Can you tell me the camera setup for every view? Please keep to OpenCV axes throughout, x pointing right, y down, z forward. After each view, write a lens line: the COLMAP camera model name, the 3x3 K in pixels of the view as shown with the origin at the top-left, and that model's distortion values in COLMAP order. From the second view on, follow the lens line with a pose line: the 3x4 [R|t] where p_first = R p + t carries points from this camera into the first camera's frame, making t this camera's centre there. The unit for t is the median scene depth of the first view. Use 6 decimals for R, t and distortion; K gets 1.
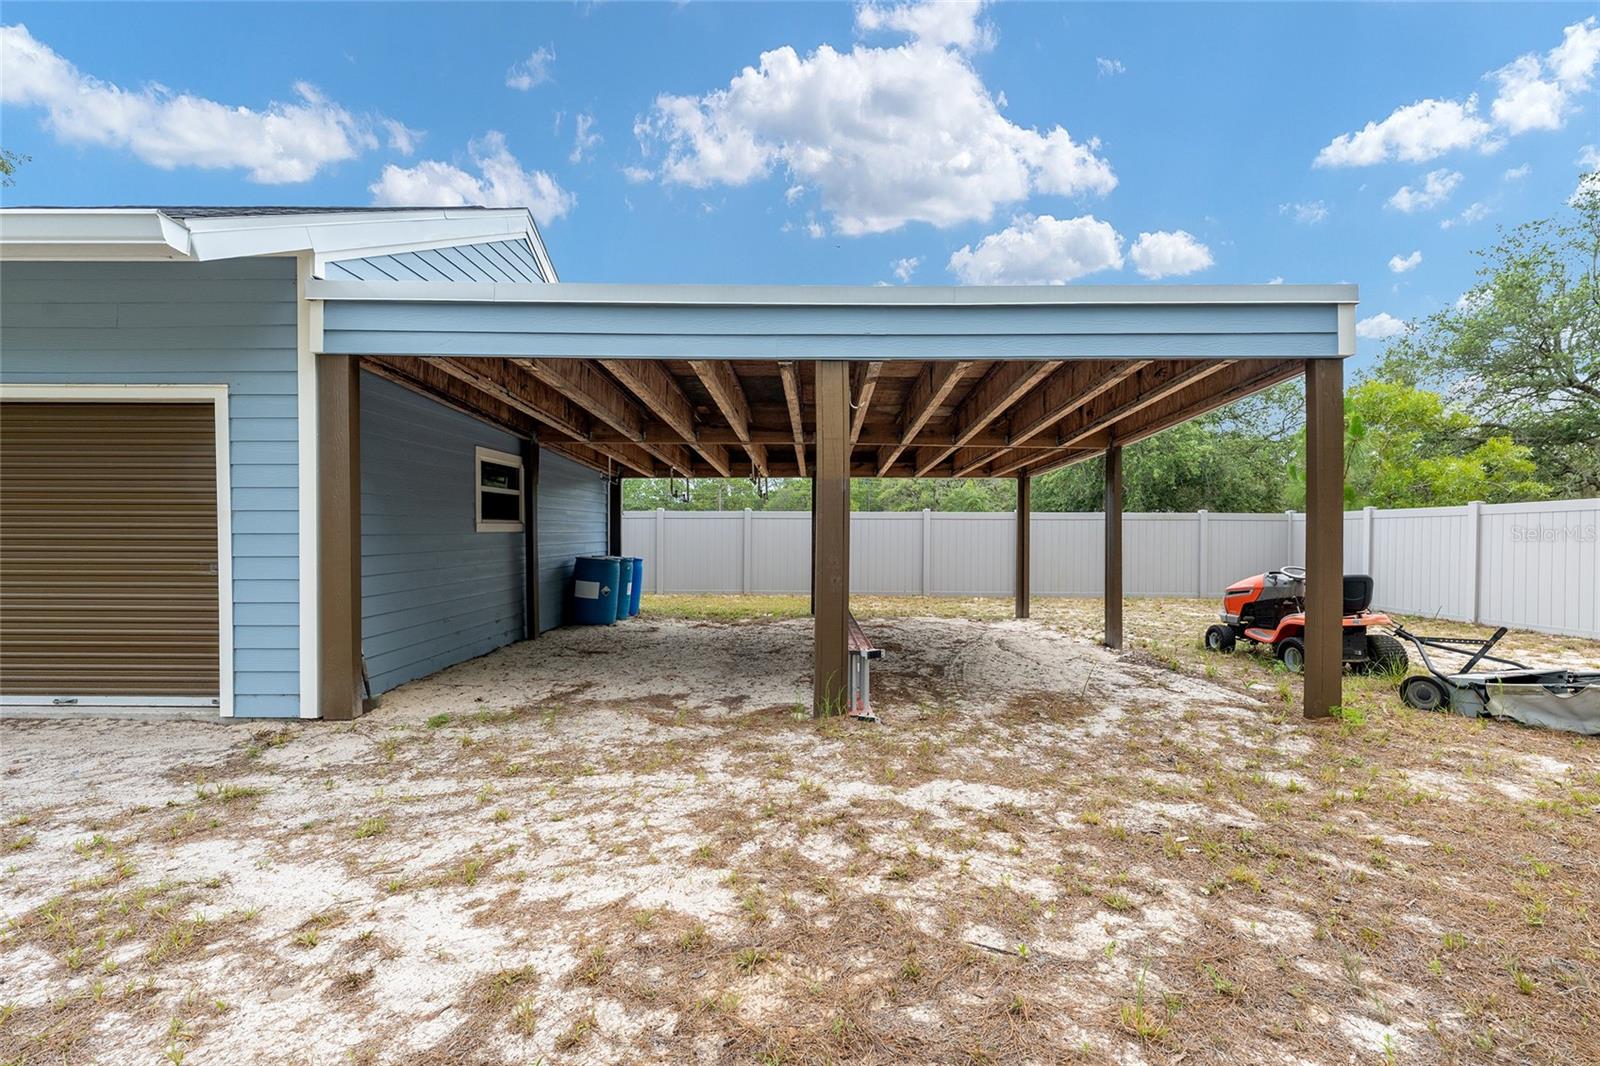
lens RADIAL K [[628.5, 0, 806.6], [0, 628.5, 538.3], [0, 0, 1]] dist [0.000958, -0.000106]
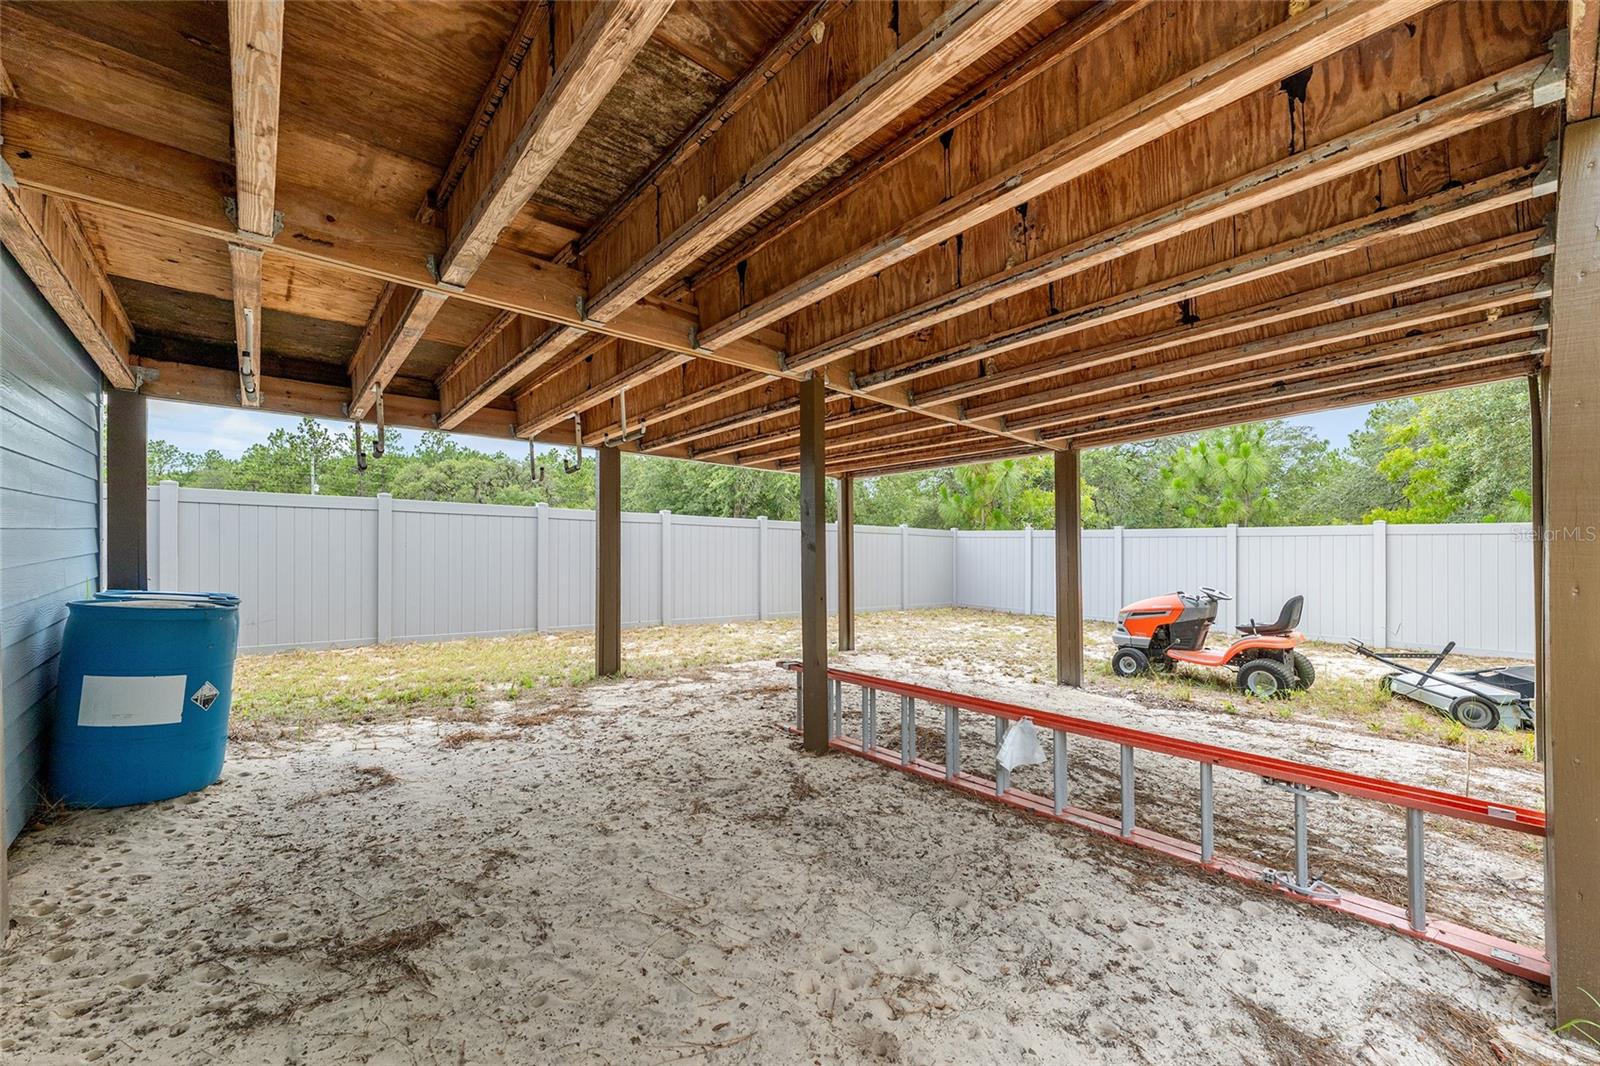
lens RADIAL K [[650.5, 0, 803.8], [0, 650.5, 540.8], [0, 0, 1]] dist [0.000521, -0.000083]
pose [[0.740723, 0.019524, 0.671527, -0.316275], [-0.020101, 0.999774, -0.006895, -0.006212], [-0.671509, -0.008391, 0.740948, 0.511537]]
